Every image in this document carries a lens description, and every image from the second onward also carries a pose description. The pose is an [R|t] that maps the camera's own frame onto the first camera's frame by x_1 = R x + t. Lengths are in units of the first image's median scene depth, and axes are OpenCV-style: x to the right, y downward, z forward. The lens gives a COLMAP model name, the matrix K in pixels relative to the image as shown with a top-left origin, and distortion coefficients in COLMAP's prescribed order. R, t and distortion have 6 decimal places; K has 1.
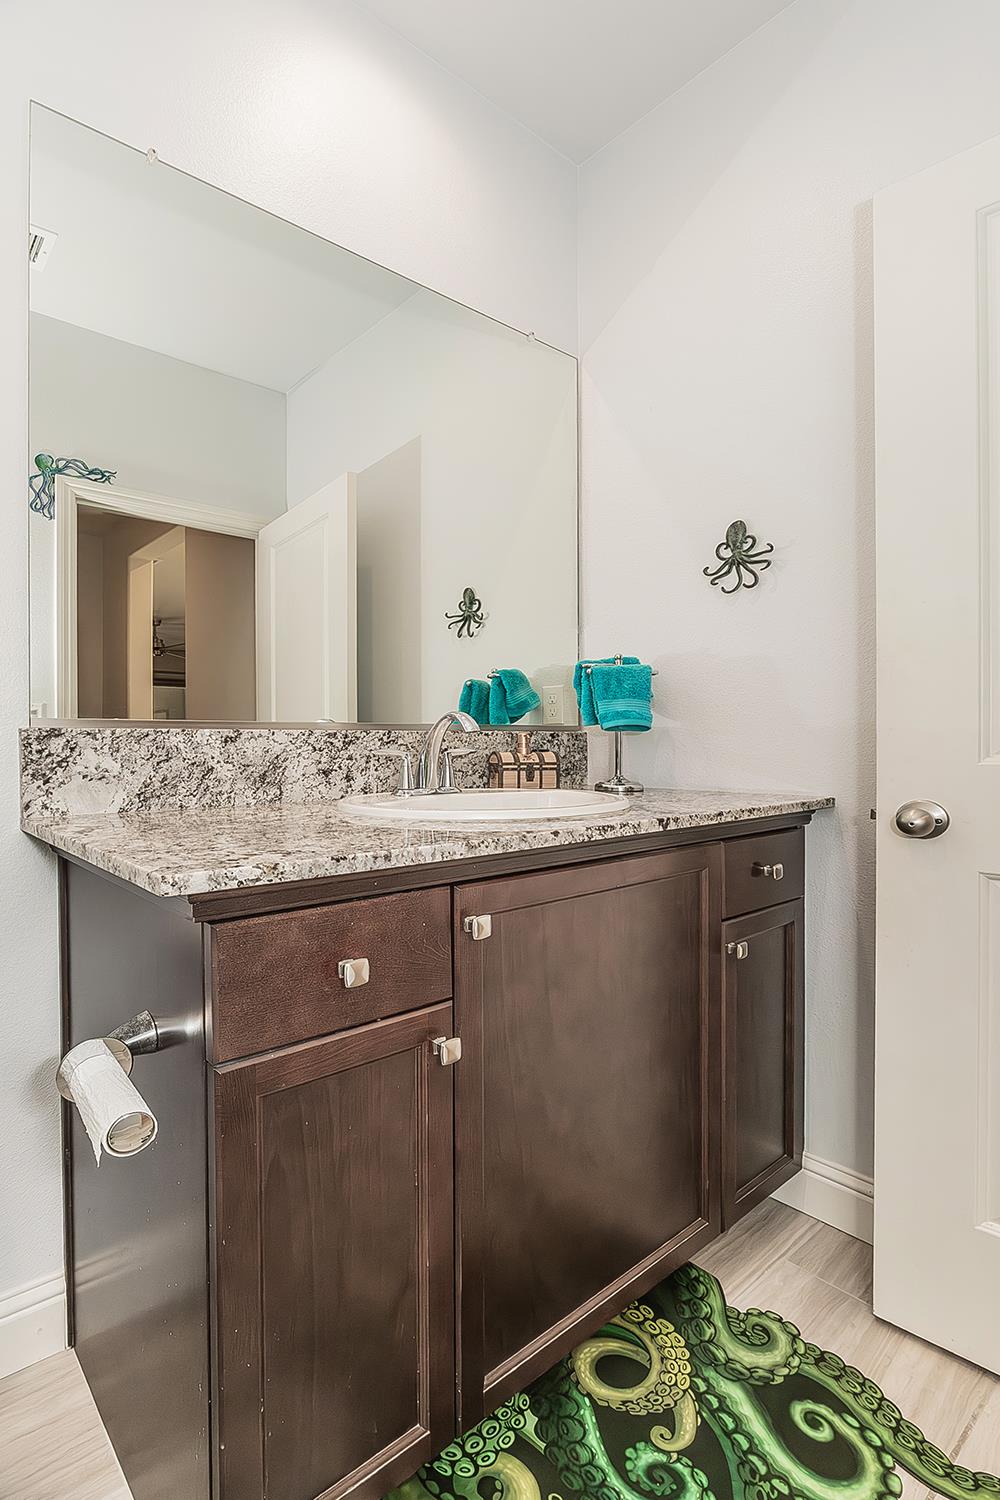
lens RADIAL K [[686.0, 0, 492.0], [0, 686.0, 734.8], [0, 0, 1]] dist [-0.001413, 0.000505]
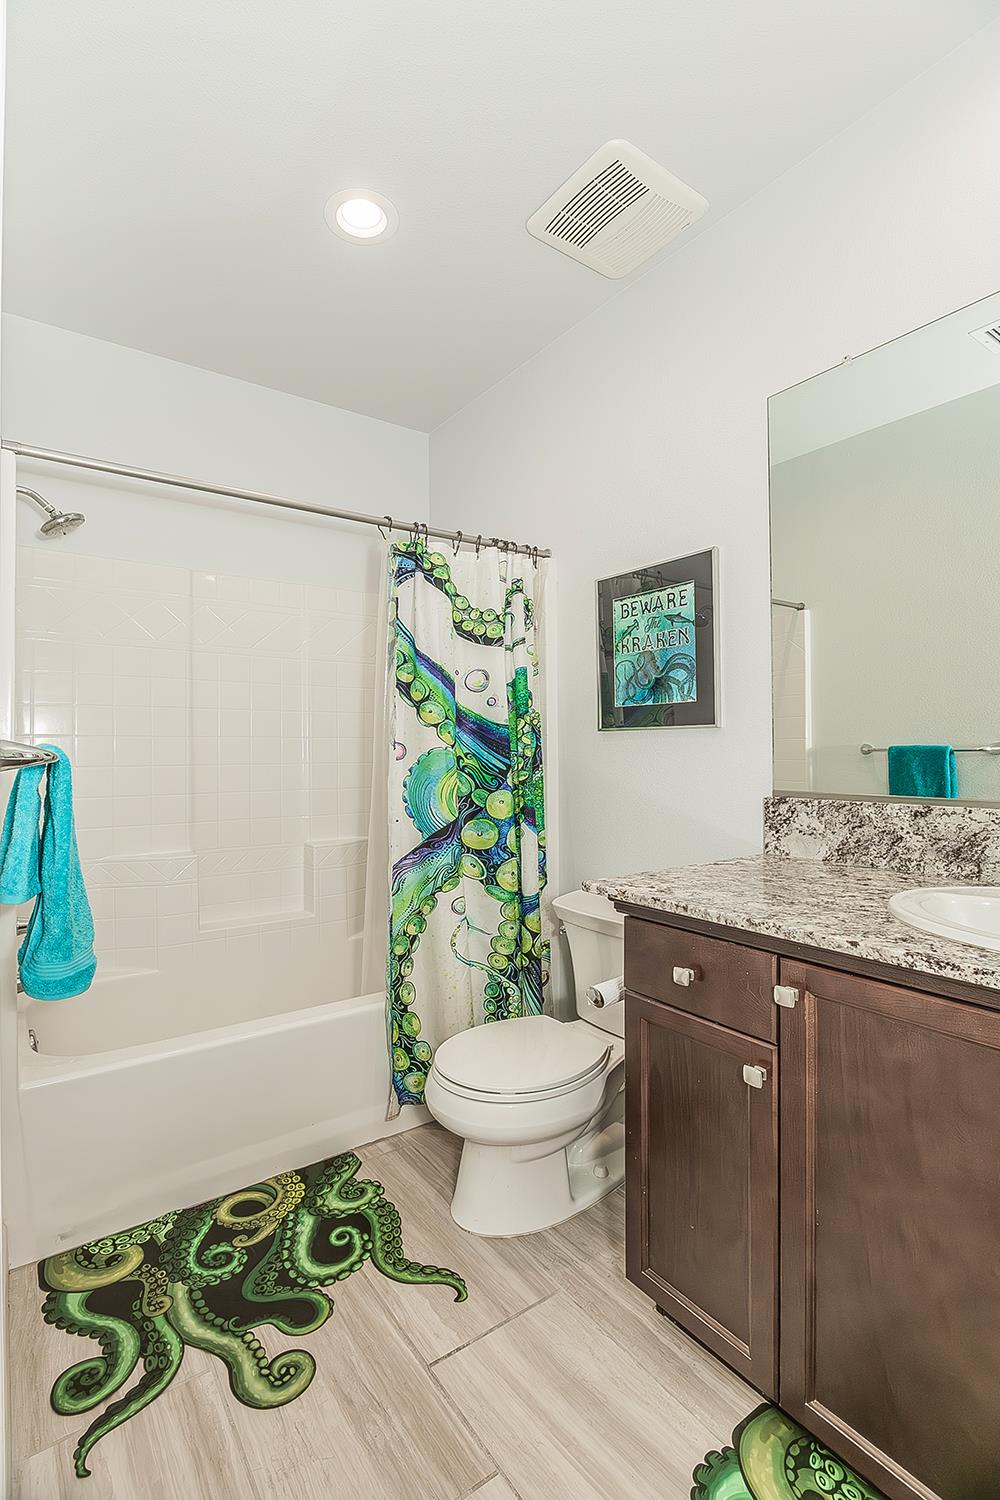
lens RADIAL K [[686.0, 0, 495.2], [0, 686.0, 747.8], [0, 0, 1]] dist [-0.001413, 0.000505]
pose [[-0.016885, 0.000224, -0.999857, 0.824420], [-0.005106, 0.999987, 0.000310, -0.107547], [0.999844, 0.005110, -0.016884, 0.347374]]
